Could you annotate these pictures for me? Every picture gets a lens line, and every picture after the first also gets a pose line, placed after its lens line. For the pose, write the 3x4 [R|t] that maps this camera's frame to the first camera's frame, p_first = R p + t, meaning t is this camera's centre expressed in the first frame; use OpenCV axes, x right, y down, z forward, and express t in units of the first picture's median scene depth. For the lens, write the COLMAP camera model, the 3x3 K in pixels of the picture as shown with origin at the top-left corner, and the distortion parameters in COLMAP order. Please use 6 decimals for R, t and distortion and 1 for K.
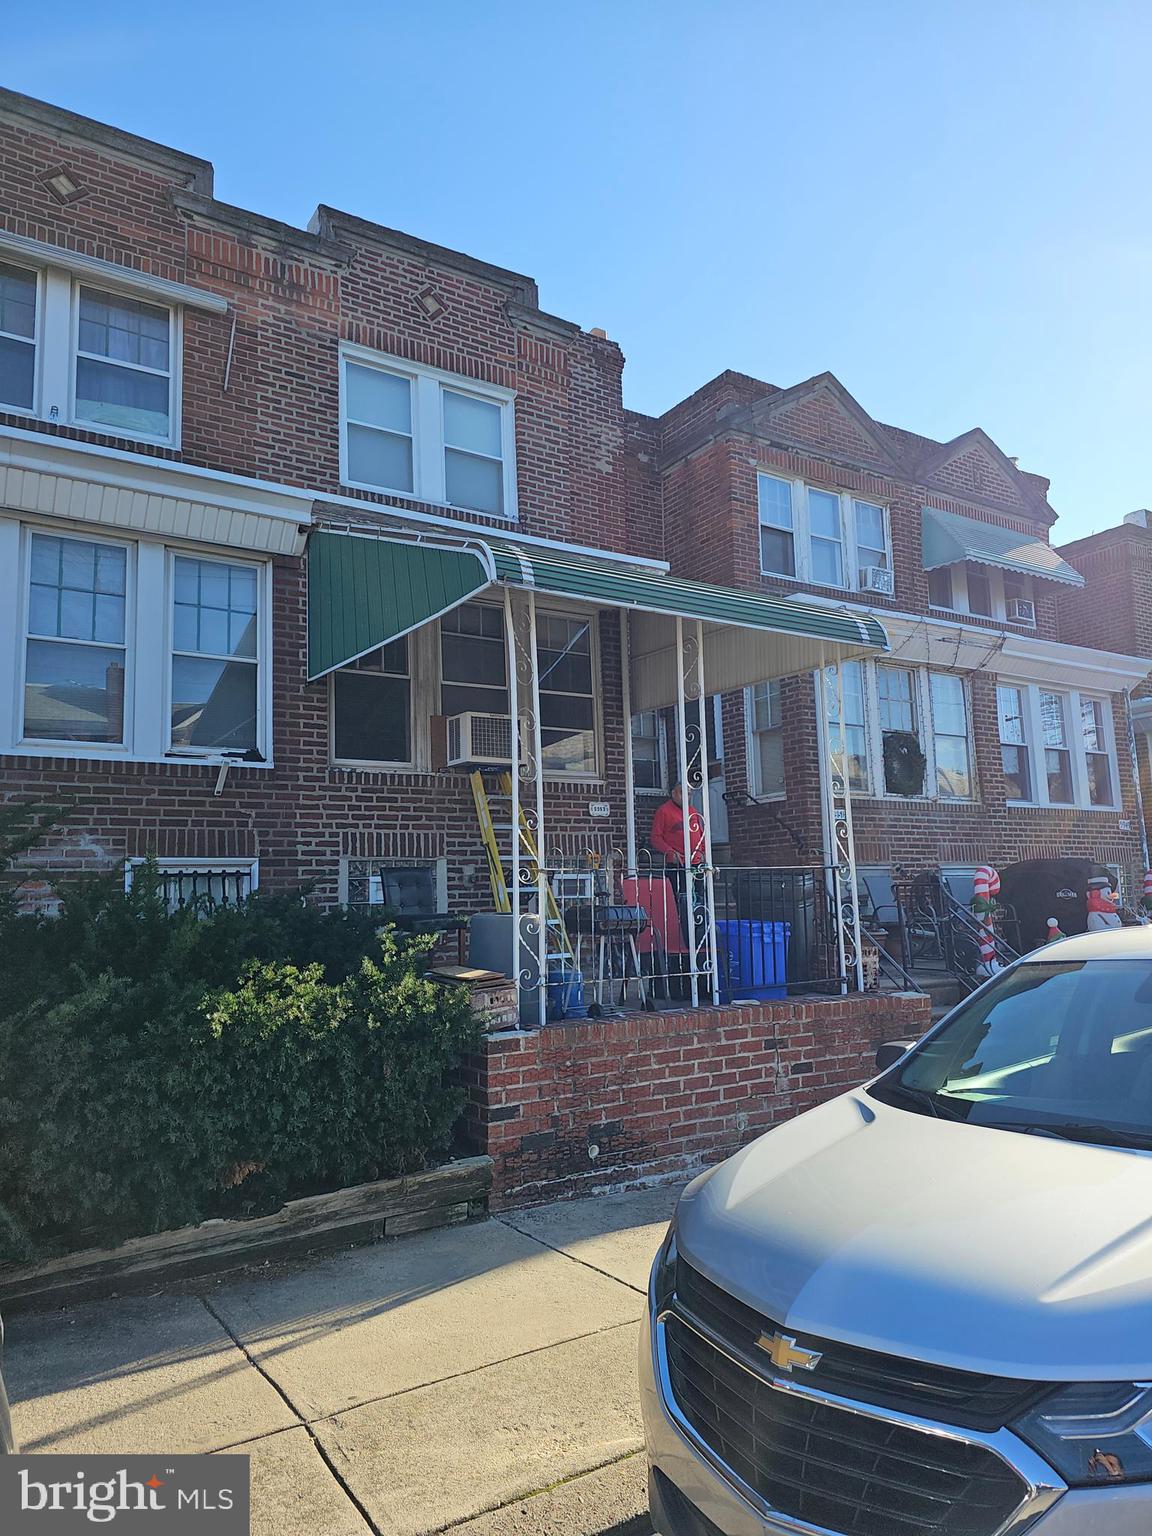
lens RADIAL K [[1032.8, 0, 578.0], [0, 1032.8, 761.9], [0, 0, 1]] dist [0.066071, -0.049395]
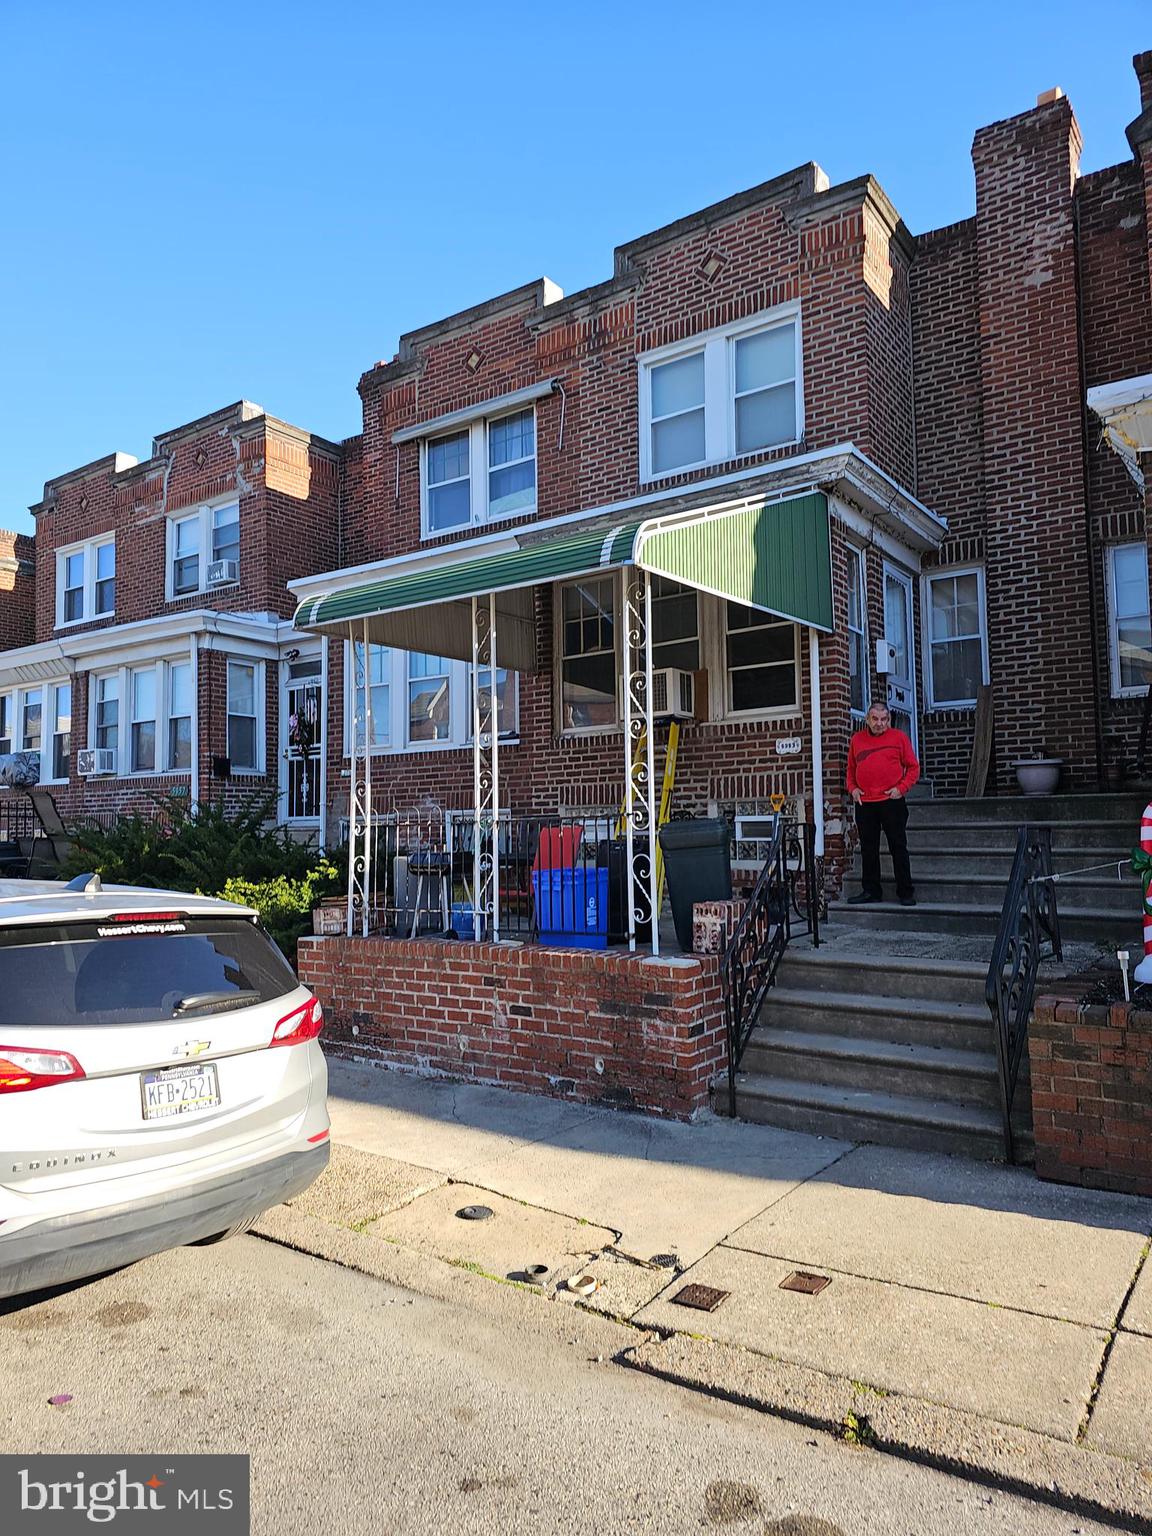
lens RADIAL K [[1032.8, 0, 575.4], [0, 1032.8, 775.3], [0, 0, 1]] dist [0.066071, -0.049395]
pose [[0.349245, -0.042256, -0.936078, 0.973268], [0.128315, 0.991729, 0.003105, 0.052124], [0.928204, -0.121197, 0.351779, 0.574128]]
